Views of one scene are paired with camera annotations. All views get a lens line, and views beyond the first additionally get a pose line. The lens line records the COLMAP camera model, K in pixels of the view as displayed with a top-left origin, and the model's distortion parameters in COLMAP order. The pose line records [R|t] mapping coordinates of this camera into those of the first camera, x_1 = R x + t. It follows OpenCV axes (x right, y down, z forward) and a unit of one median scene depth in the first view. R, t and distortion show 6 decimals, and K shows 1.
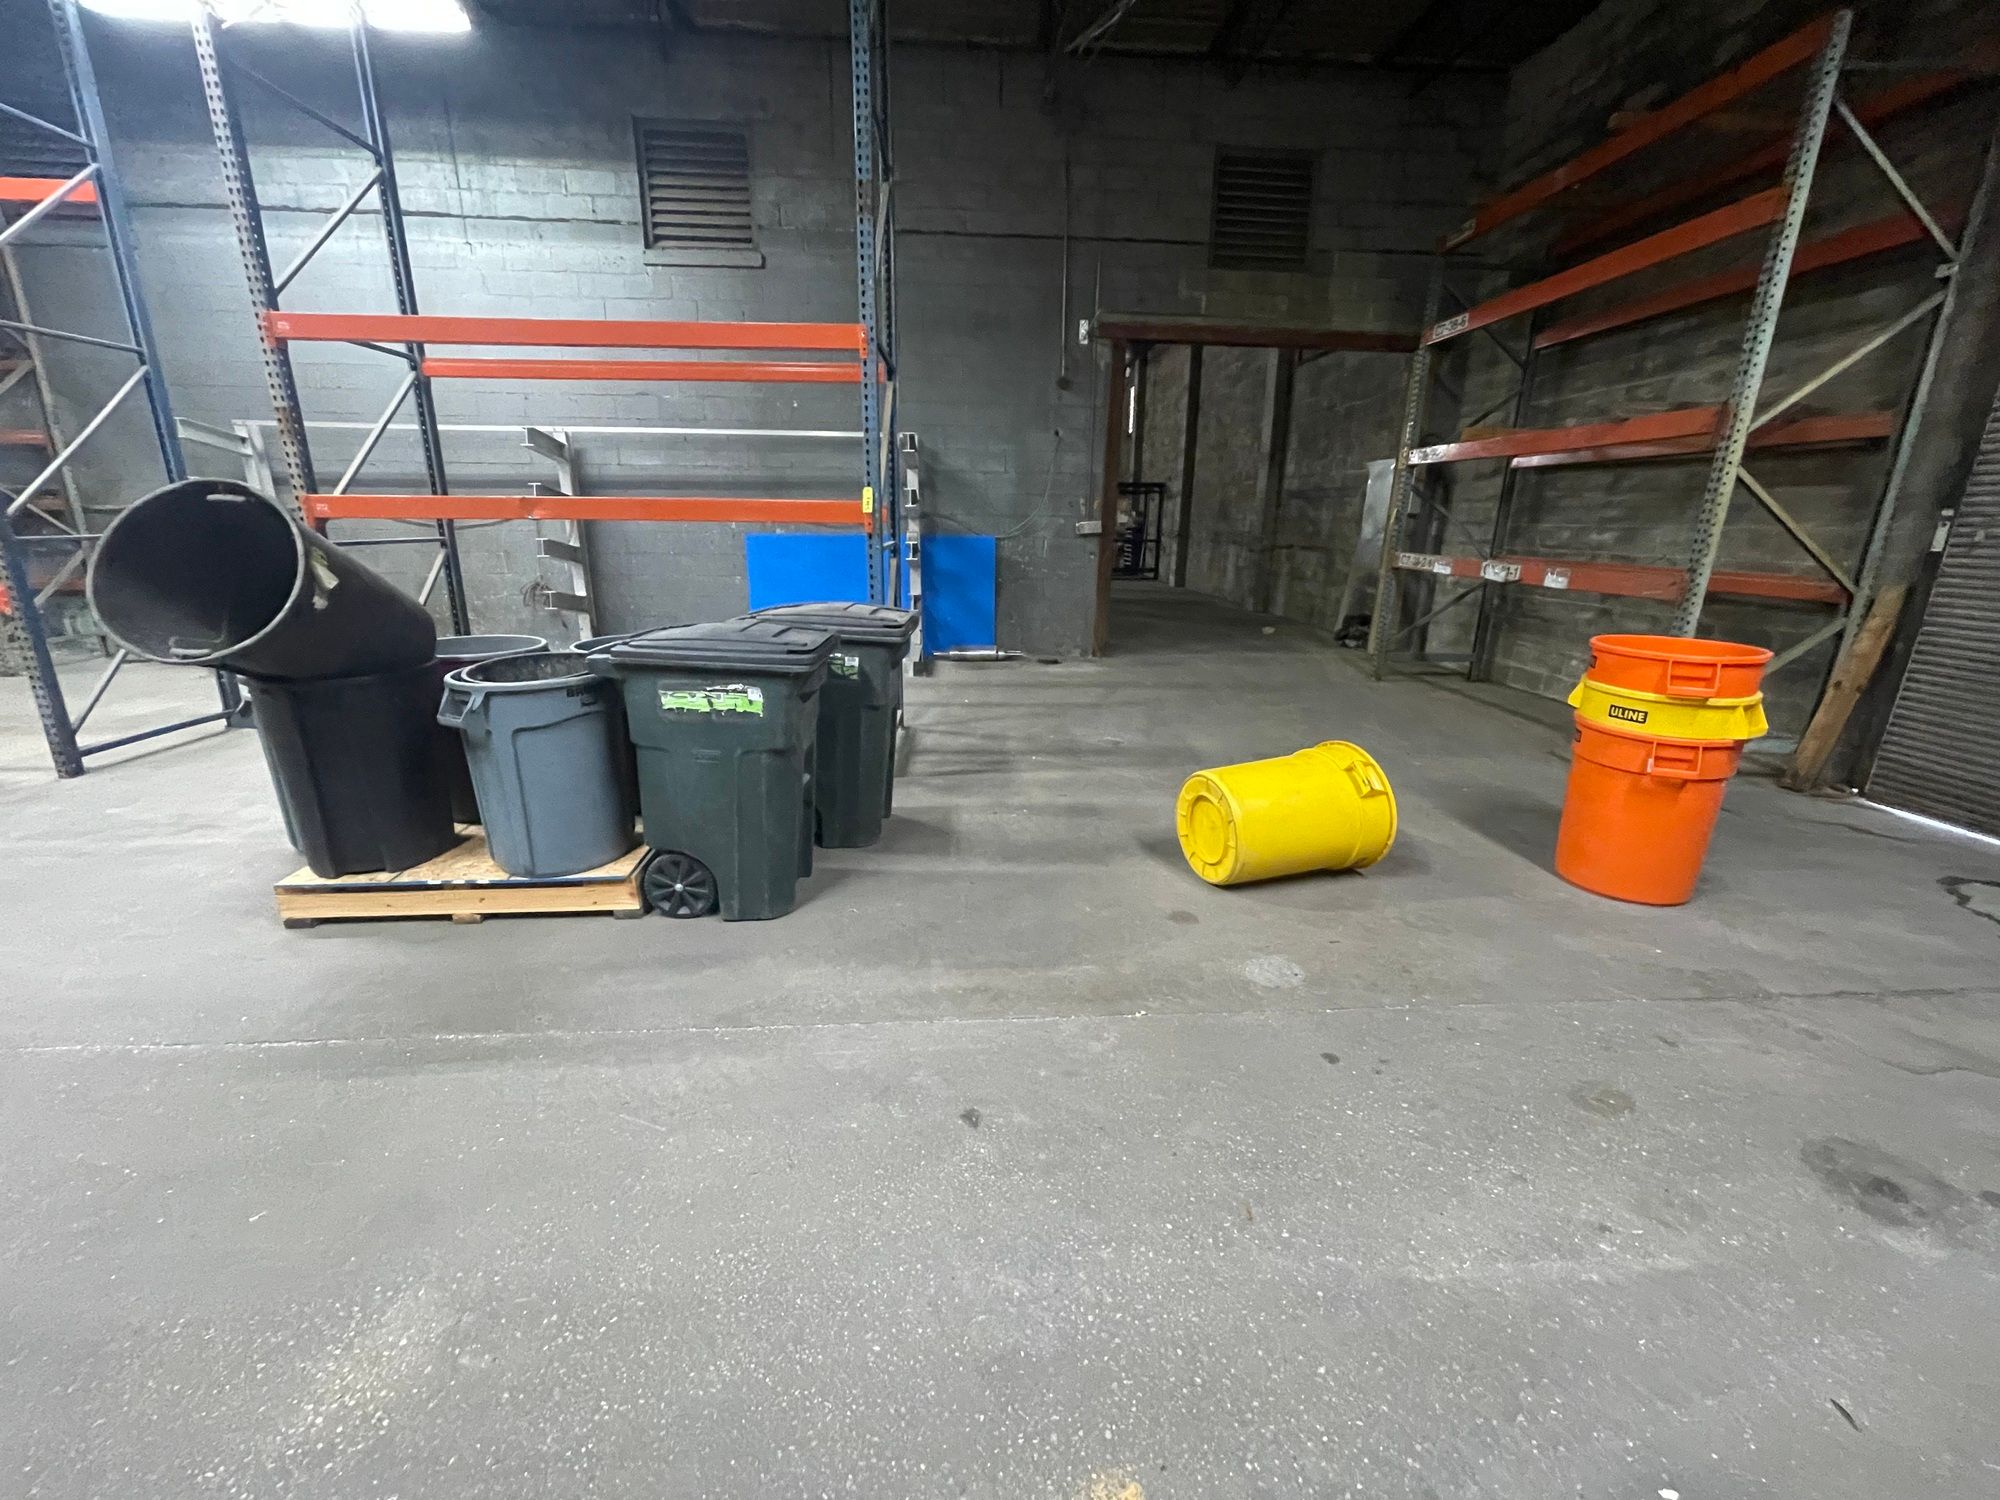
lens RADIAL K [[808.3, 0, 992.1], [0, 808.3, 743.9], [0, 0, 1]] dist [-0.006298, 0.000439]
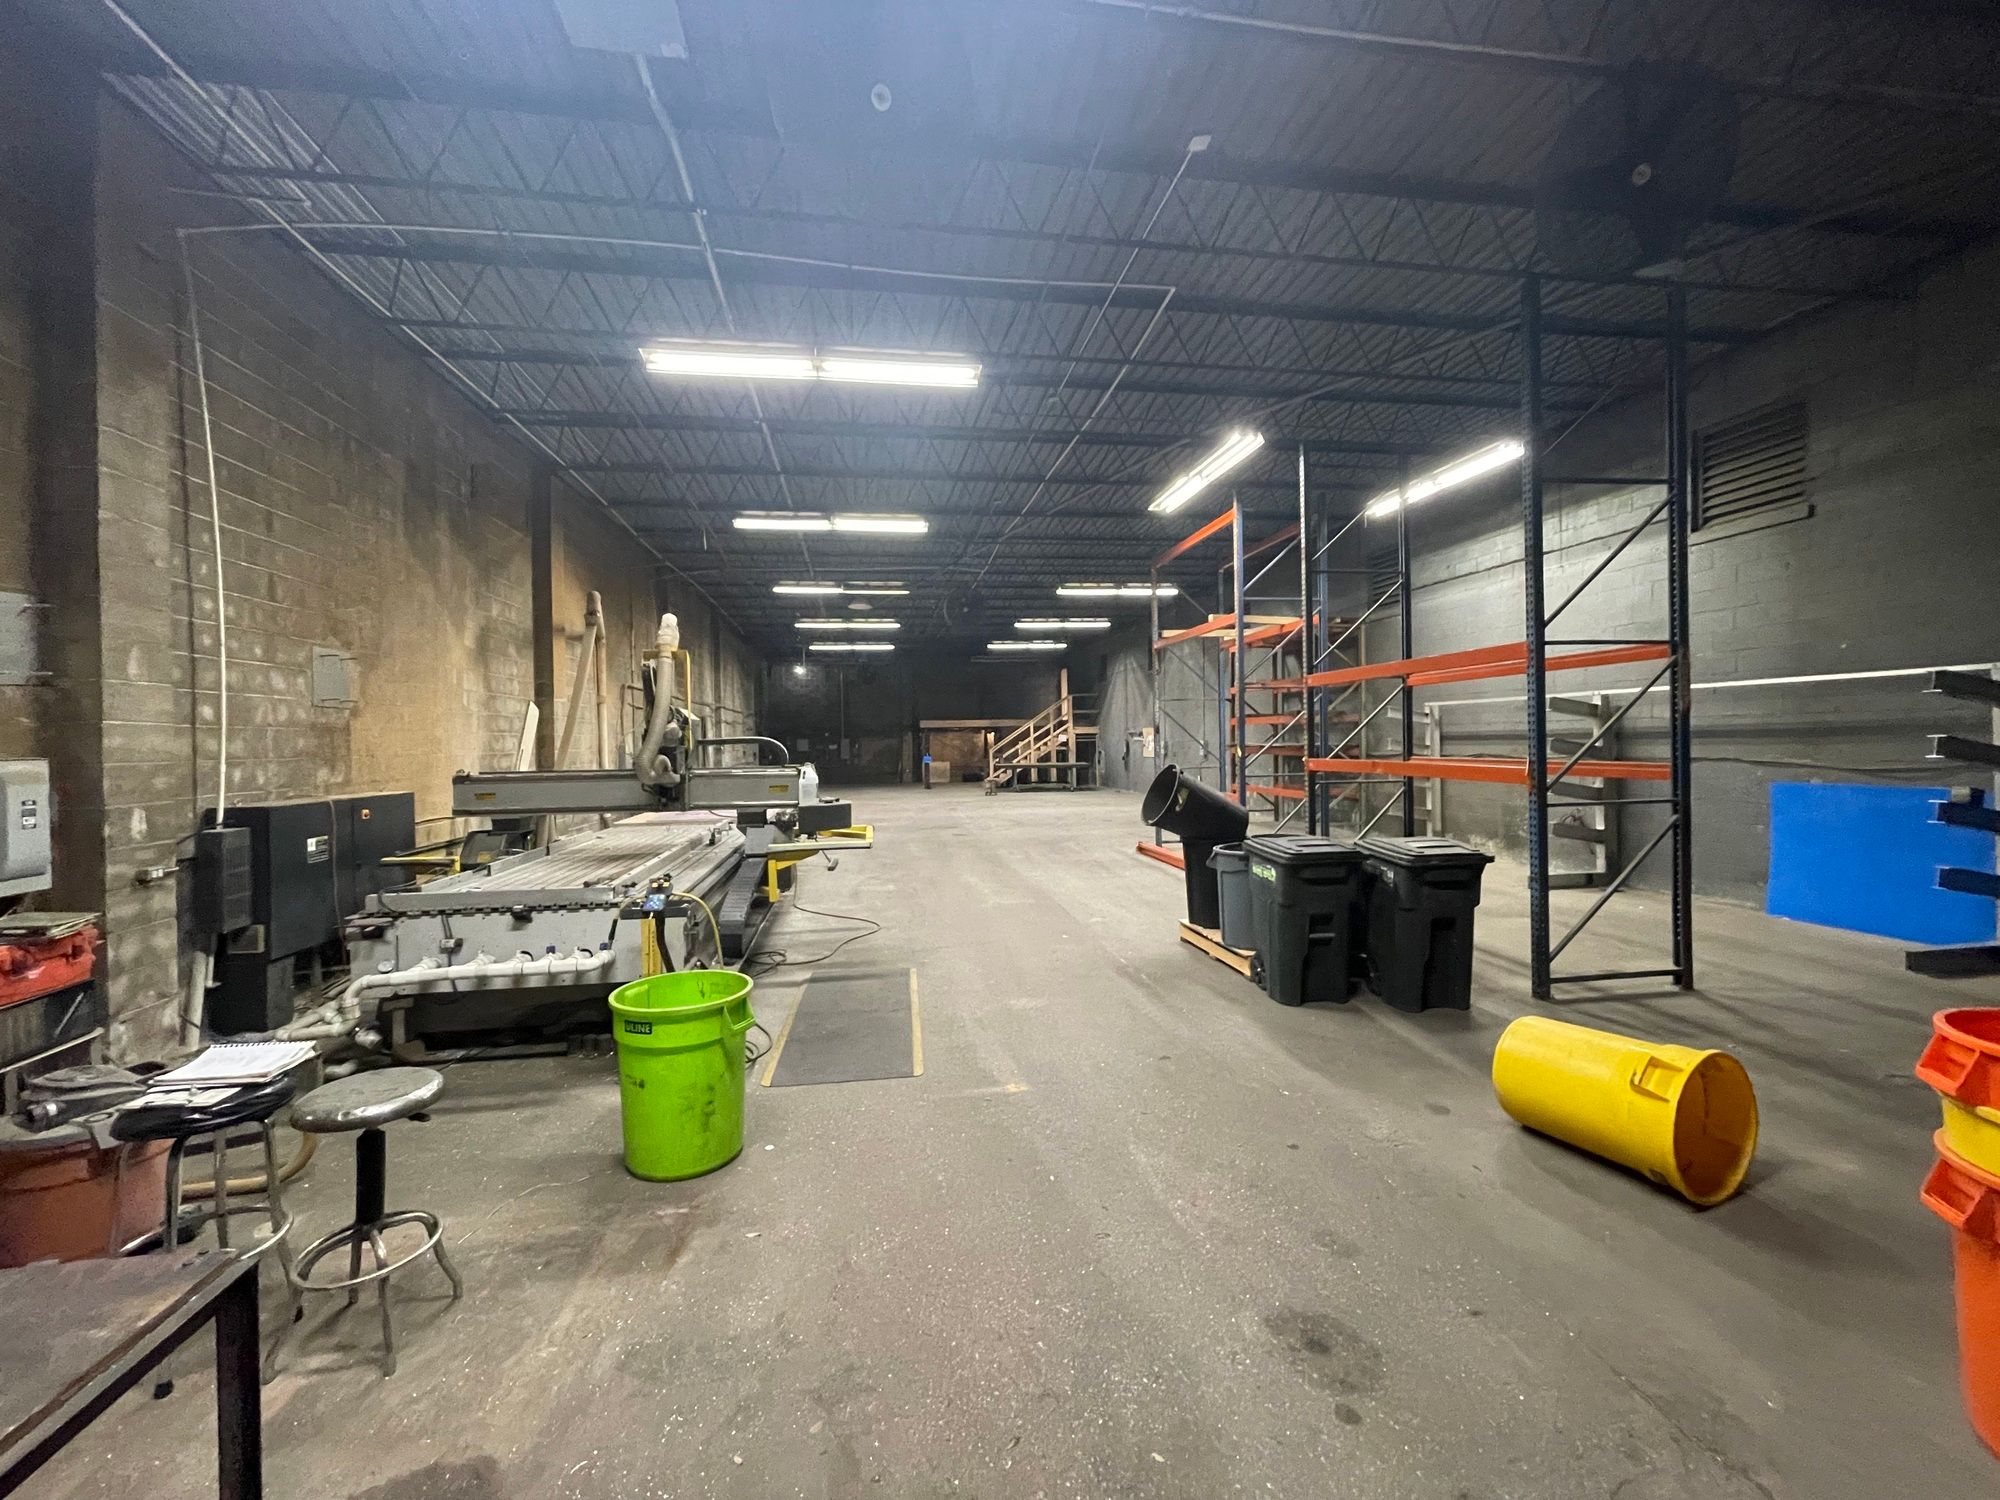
lens RADIAL K [[800.4, 0, 1000.0], [0, 800.4, 750.0], [0, 0, 1]] dist [0.011411, 0.000121]
pose [[0.101809, -0.006412, -0.994783, 0.867833], [-0.252747, 0.967000, -0.032100, -0.065352], [0.962161, 0.254696, 0.096829, 0.064022]]
